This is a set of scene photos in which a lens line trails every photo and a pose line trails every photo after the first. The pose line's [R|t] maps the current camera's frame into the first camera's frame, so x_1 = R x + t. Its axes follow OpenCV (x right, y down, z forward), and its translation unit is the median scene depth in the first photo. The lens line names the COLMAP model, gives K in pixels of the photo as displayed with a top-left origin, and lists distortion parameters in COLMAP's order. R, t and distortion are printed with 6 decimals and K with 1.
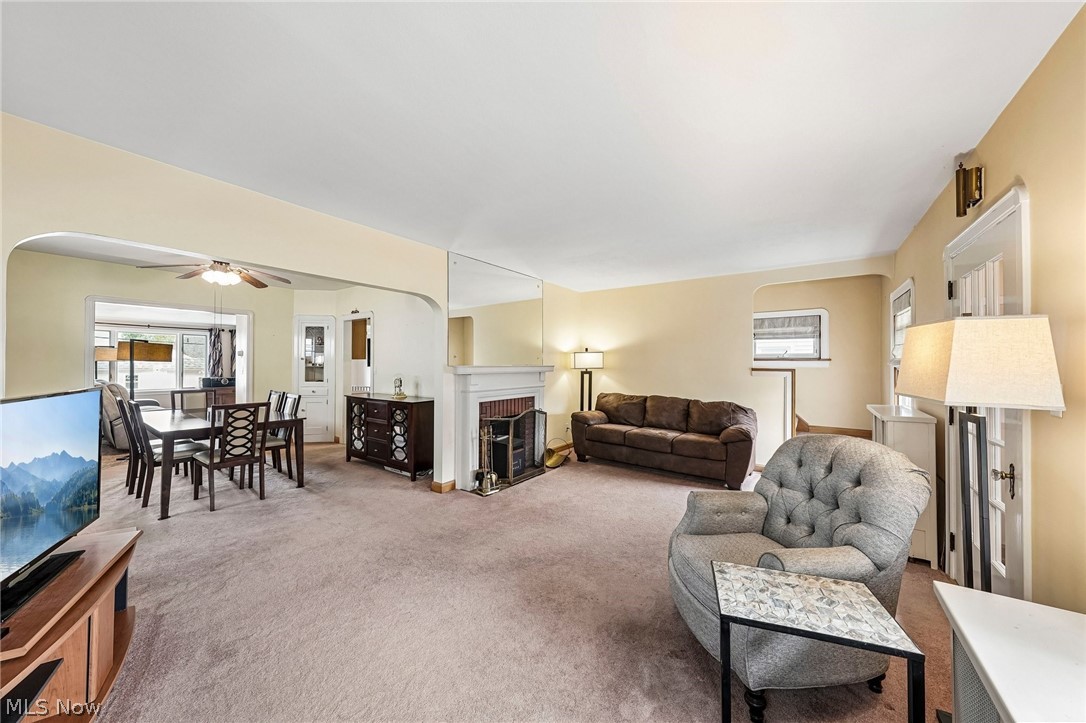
lens RADIAL K [[375.8, 0, 541.1], [0, 375.8, 363.0], [0, 0, 1]] dist [-0.001686, -0.000065]
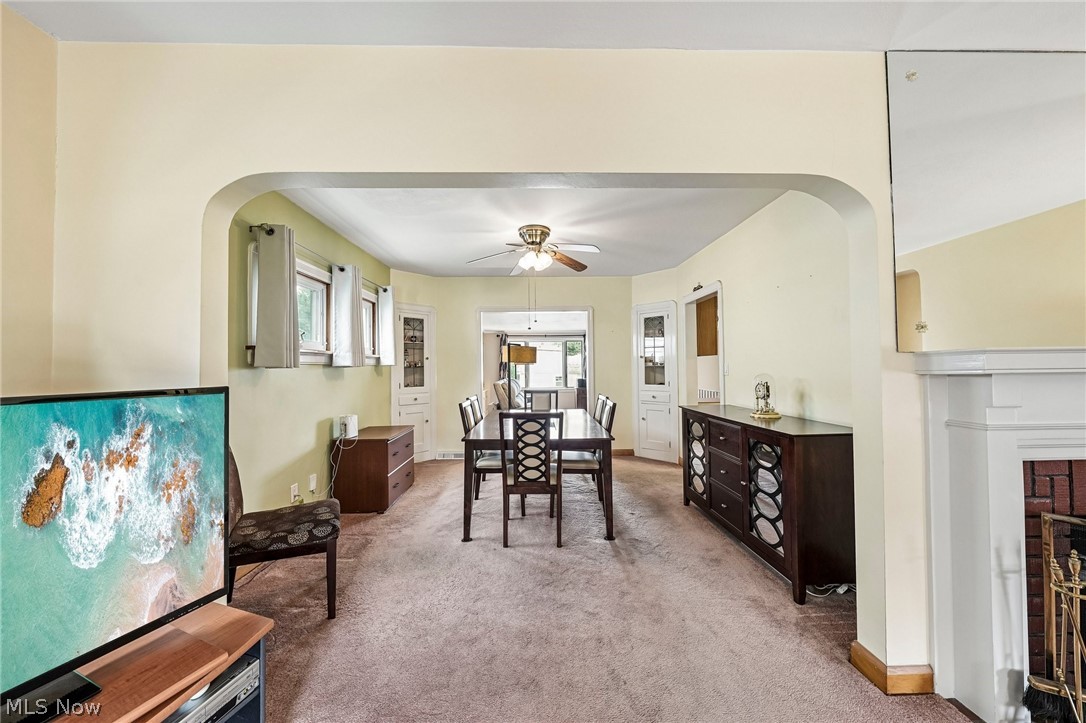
lens RADIAL K [[375.8, 0, 538.9], [0, 375.8, 361.5], [0, 0, 1]] dist [-0.001686, -0.000065]
pose [[0.599553, -0.025388, -0.799932, -0.156415], [0.014906, 0.999678, -0.020555, 0.018599], [0.800196, 0.000401, 0.599738, 0.470489]]
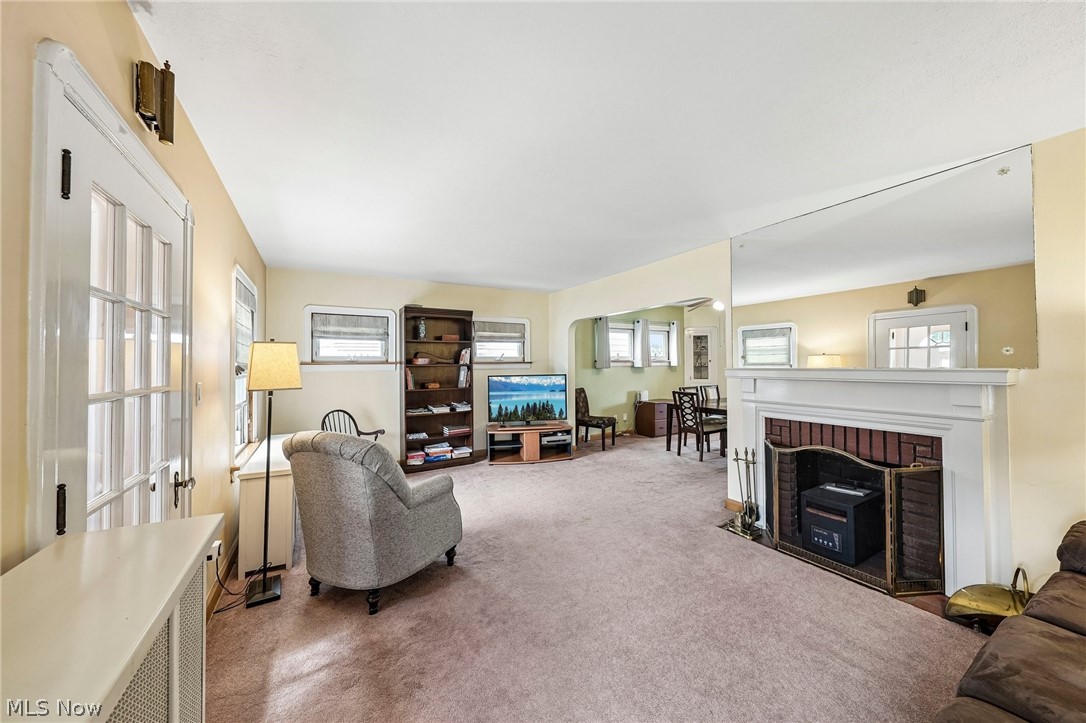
lens RADIAL K [[375.8, 0, 533.3], [0, 375.8, 359.0], [0, 0, 1]] dist [-0.001686, -0.000065]
pose [[-0.425200, -0.015990, -0.904958, 0.718346], [0.006531, 0.999764, -0.020734, 0.001185], [0.905076, -0.014727, -0.424995, 0.911671]]
